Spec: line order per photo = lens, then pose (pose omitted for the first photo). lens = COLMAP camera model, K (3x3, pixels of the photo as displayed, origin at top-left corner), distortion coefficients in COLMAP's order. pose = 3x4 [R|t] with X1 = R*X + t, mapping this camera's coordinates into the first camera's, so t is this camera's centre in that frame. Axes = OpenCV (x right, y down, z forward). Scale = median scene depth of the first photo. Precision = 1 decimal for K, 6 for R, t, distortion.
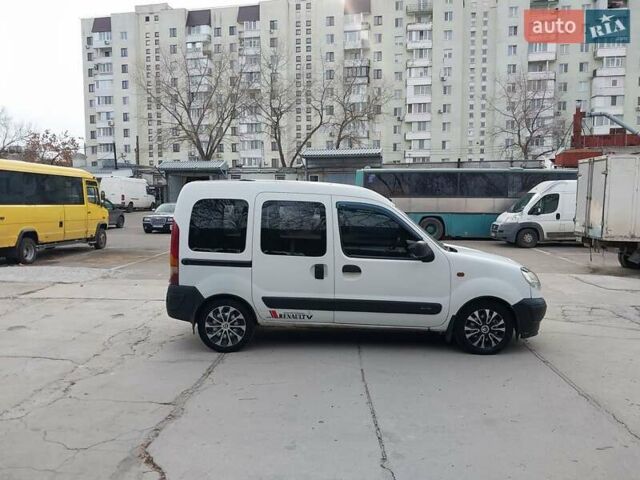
lens RADIAL K [[553.9, 0, 320.0], [0, 553.9, 240.0], [0, 0, 1]] dist [0.075896, -0.136179]
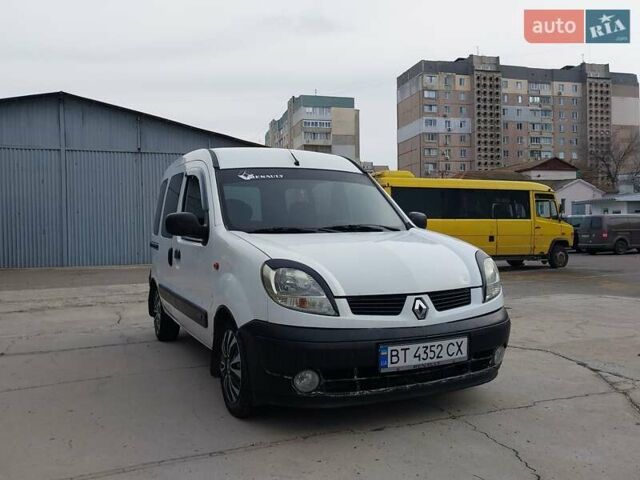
lens RADIAL K [[553.9, 0, 320.0], [0, 553.9, 240.0], [0, 0, 1]] dist [0.075896, -0.136179]
pose [[0.451503, -0.002110, -0.892267, 0.285256], [-0.047201, 0.998541, -0.026246, 0.015008], [0.891020, 0.053966, 0.450744, 0.281130]]
